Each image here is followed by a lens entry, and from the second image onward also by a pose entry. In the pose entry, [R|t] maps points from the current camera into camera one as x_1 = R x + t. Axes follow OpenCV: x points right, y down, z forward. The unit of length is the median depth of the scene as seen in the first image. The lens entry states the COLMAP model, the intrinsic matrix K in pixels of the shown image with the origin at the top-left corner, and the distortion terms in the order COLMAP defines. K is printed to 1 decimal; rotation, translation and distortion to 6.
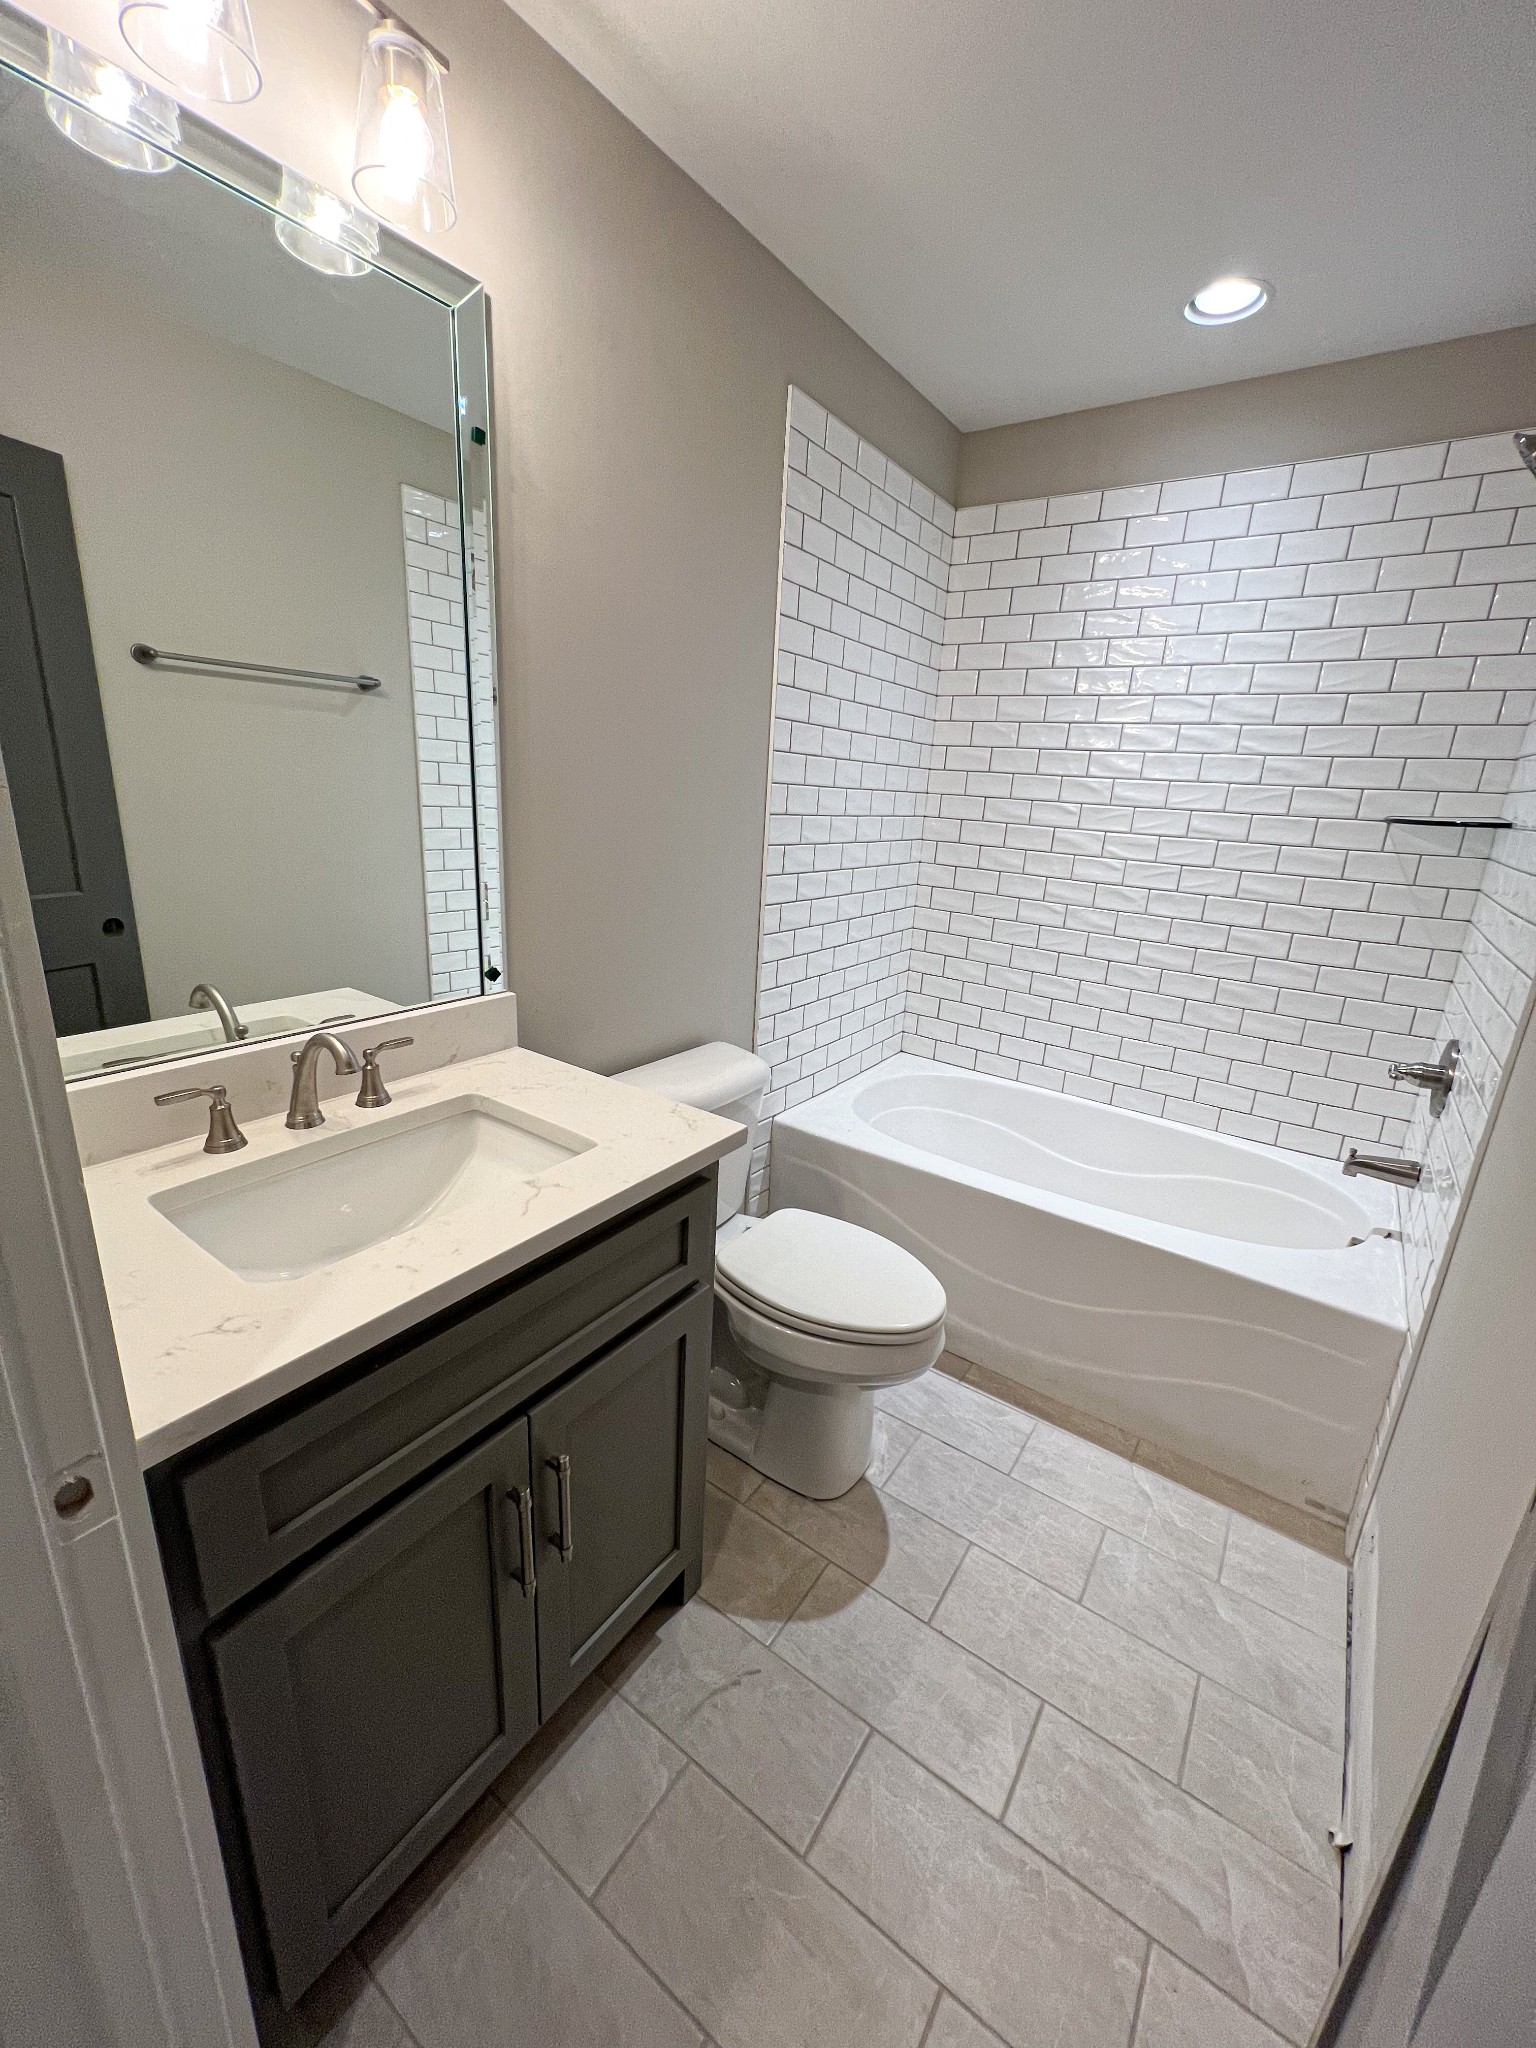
lens RADIAL K [[818.7, 0, 763.7], [0, 818.7, 1020.0], [0, 0, 1]] dist [-0.002056, 0.000403]
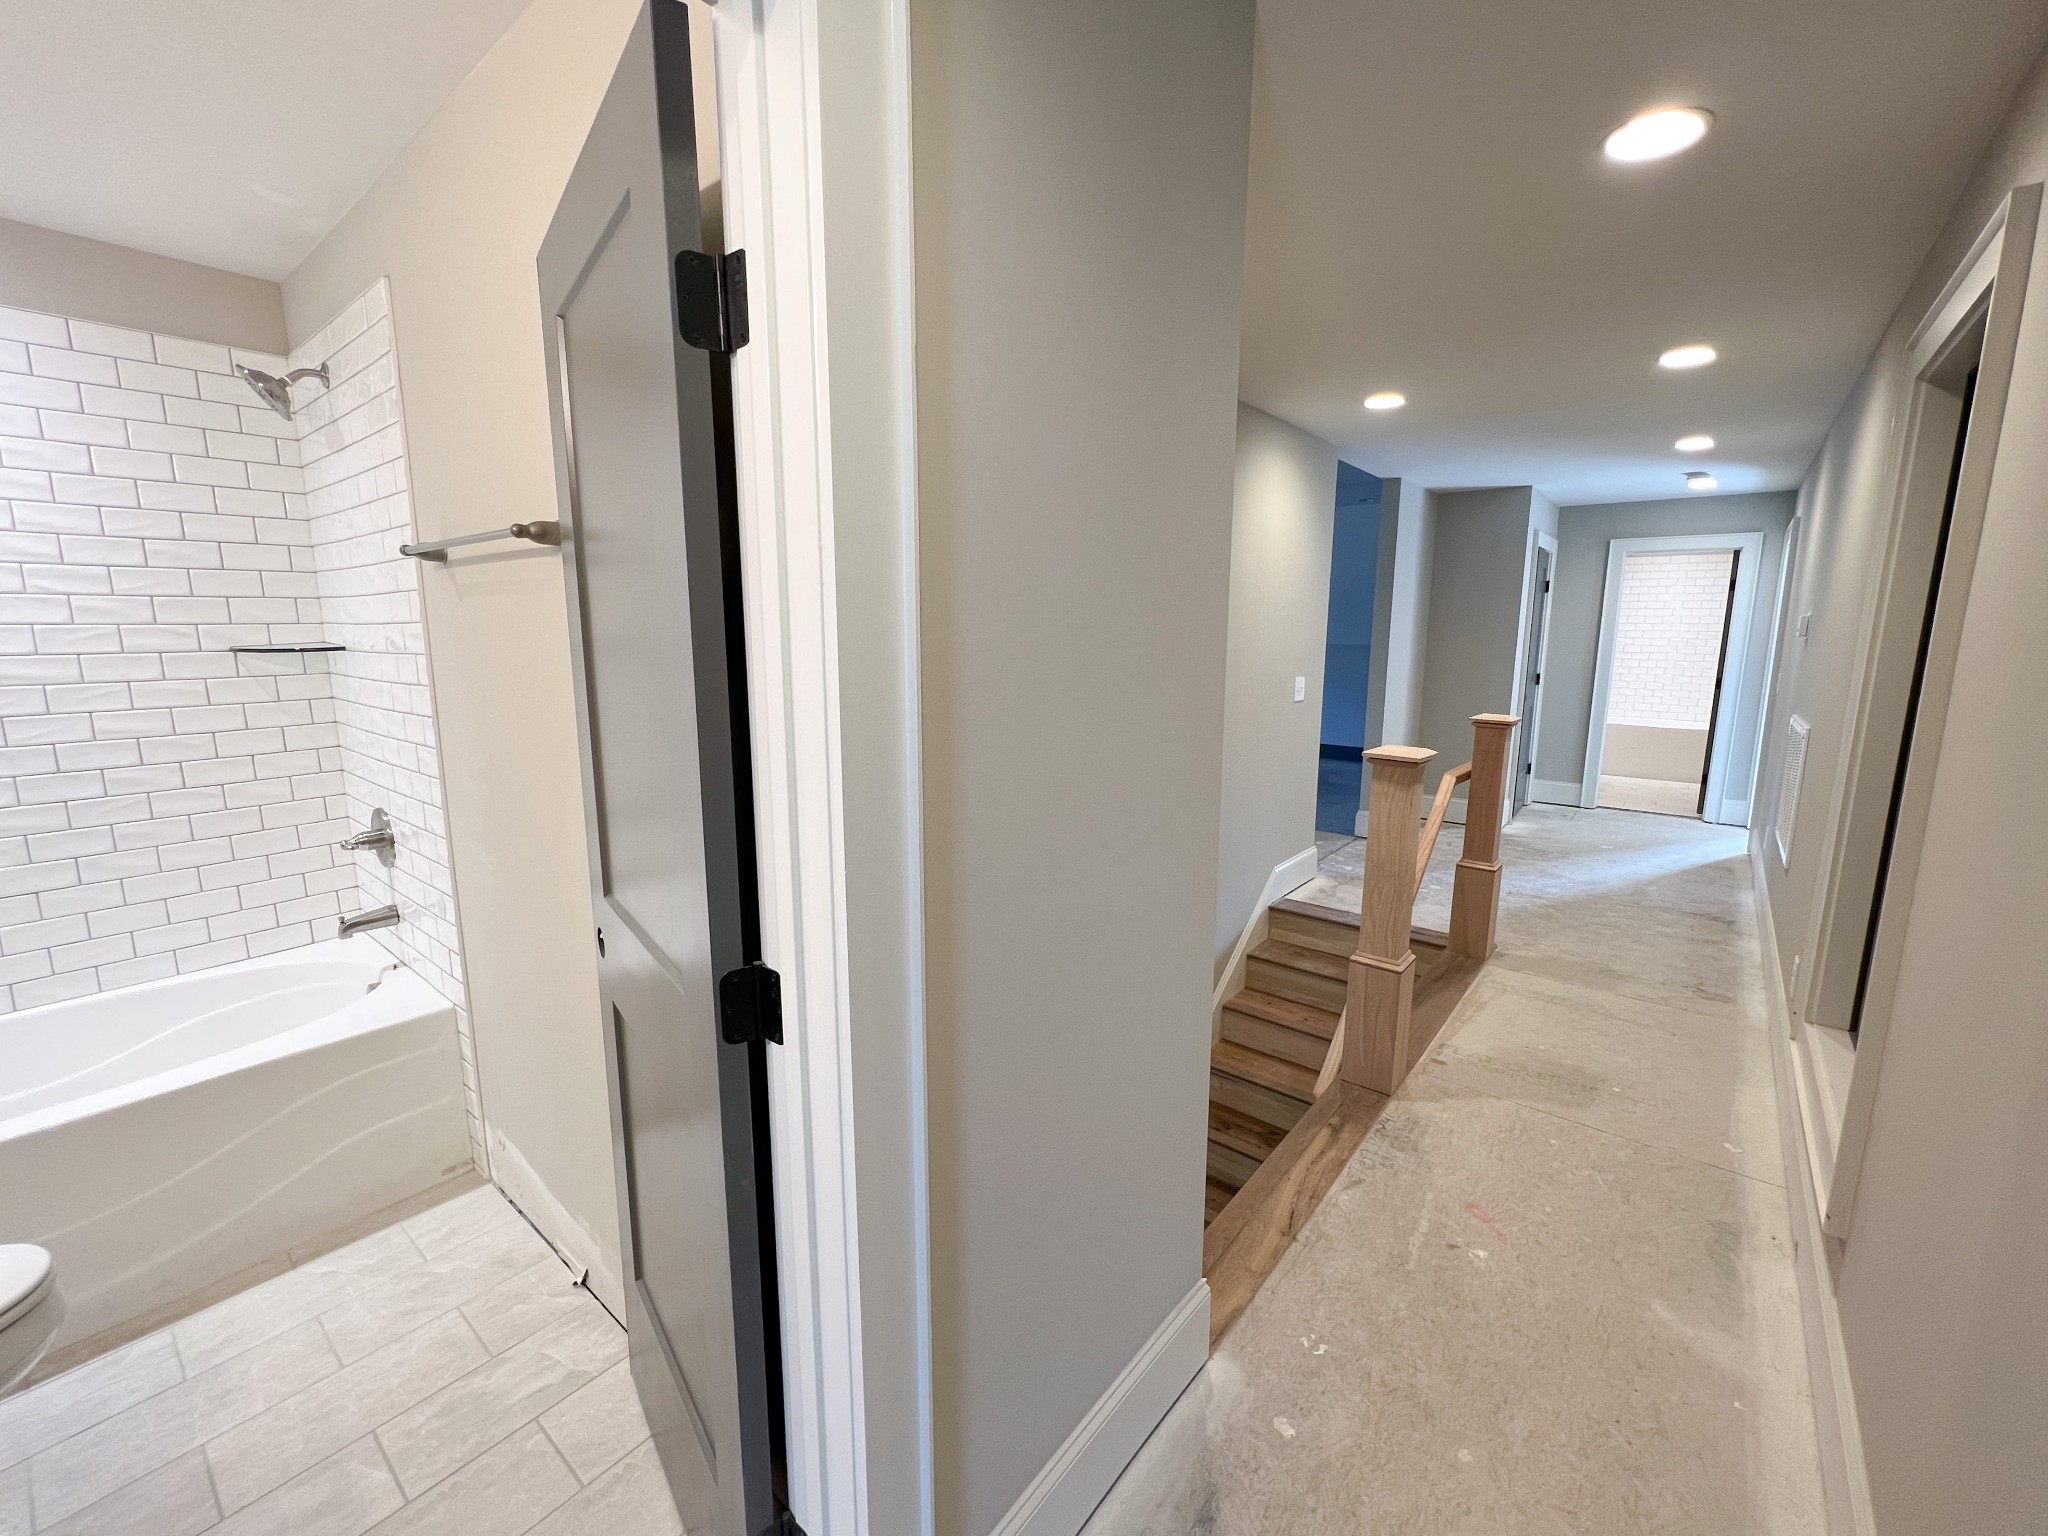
lens RADIAL K [[834.7, 0, 1025.2], [0, 834.7, 767.5], [0, 0, 1]] dist [-0.003937, 0.000542]
pose [[0.063258, -0.218191, 0.973854, -0.387108], [0.278164, 0.940993, 0.192760, -0.006345], [-0.958448, 0.258698, 0.120219, -0.184508]]
